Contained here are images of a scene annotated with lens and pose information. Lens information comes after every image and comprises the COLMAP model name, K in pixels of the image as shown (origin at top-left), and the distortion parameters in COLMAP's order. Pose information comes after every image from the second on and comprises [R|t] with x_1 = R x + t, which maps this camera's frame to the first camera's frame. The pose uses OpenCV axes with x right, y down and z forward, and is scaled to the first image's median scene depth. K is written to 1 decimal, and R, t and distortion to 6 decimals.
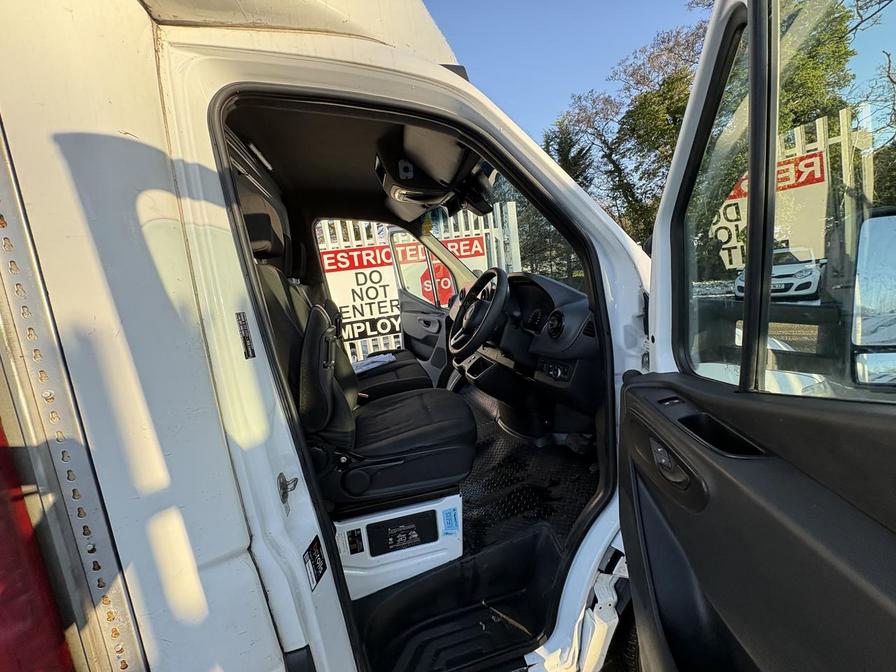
lens RADIAL K [[358.7, 0, 445.8], [0, 358.7, 337.2], [0, 0, 1]] dist [0.000173, 0.001749]
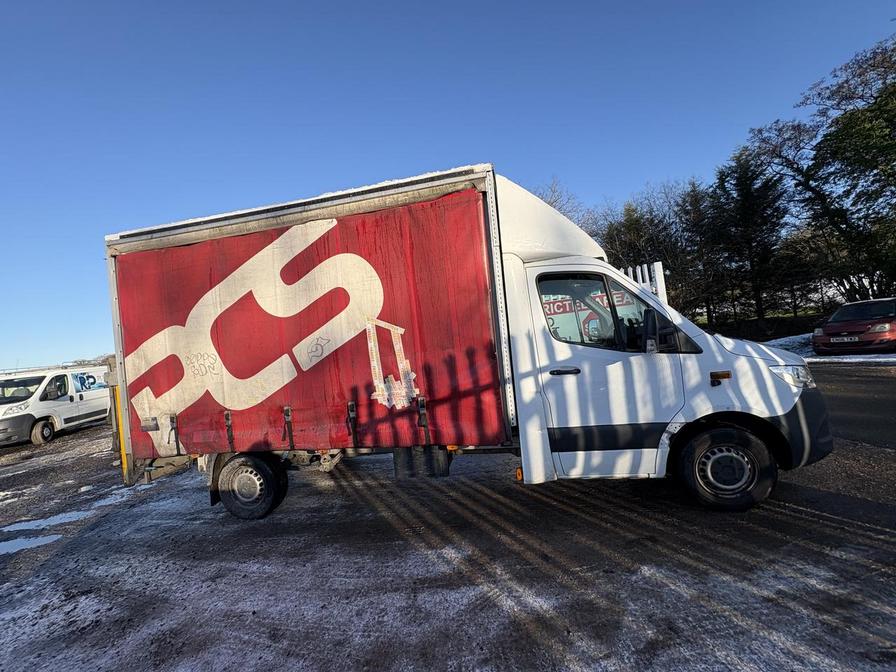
lens RADIAL K [[358.7, 0, 440.7], [0, 358.7, 334.2], [0, 0, 1]] dist [0.000173, 0.001749]
pose [[0.908184, -0.006944, -0.418514, 0.013962], [-0.049832, 0.990958, -0.124579, 0.087436], [0.415595, 0.133996, 0.899626, -0.503341]]
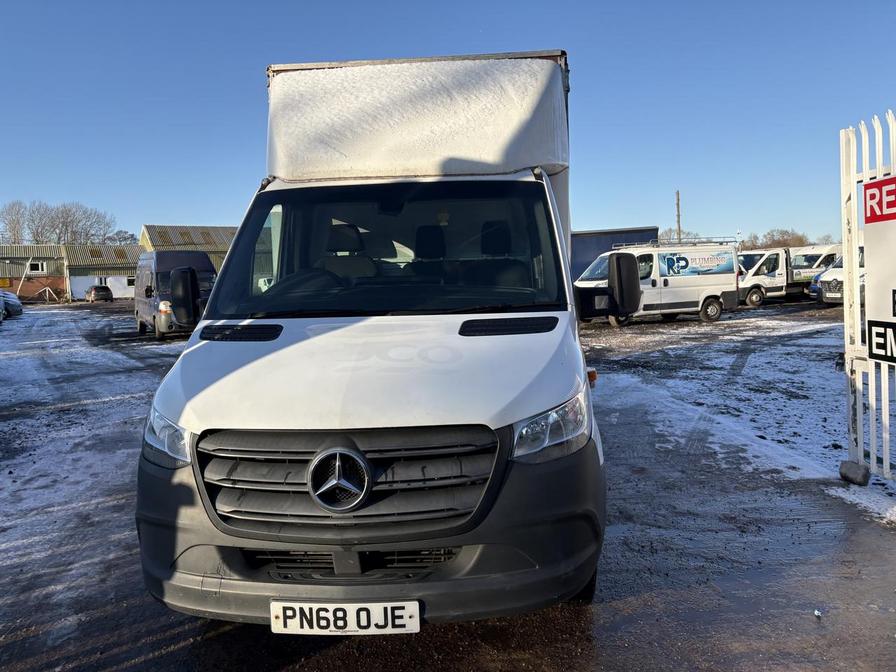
lens RADIAL K [[679.2, 0, 453.8], [0, 679.2, 331.1], [0, 0, 1]] dist [0.049846, -0.037784]
pose [[-0.301311, 0.195906, -0.933184, 0.760154], [-0.099006, 0.966949, 0.234962, -0.189578], [0.948372, 0.163187, -0.271957, 0.684943]]
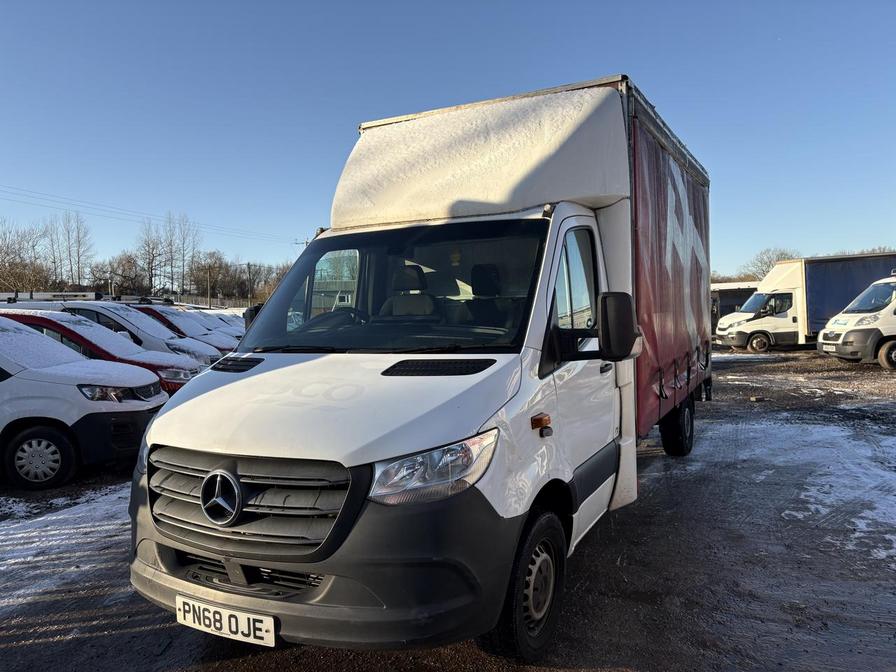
lens RADIAL K [[679.2, 0, 440.0], [0, 679.2, 345.4], [0, 0, 1]] dist [0.049846, -0.037784]
pose [[-0.663564, 0.162581, -0.730240, 0.615718], [-0.027096, 0.970237, 0.240636, -0.224747], [0.747629, 0.179463, -0.639409, 0.966557]]
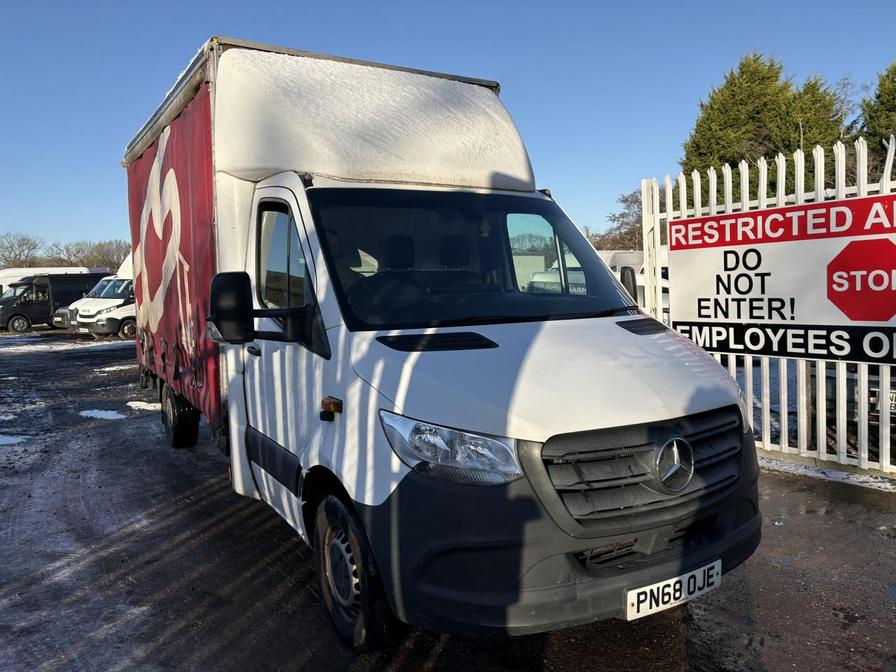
lens RADIAL K [[679.2, 0, 453.1], [0, 679.2, 342.9], [0, 0, 1]] dist [0.049846, -0.037784]
pose [[0.303695, 0.186091, -0.934419, 0.783241], [-0.171000, 0.975461, 0.138688, -0.100300], [0.937298, 0.117667, 0.328064, 0.129388]]
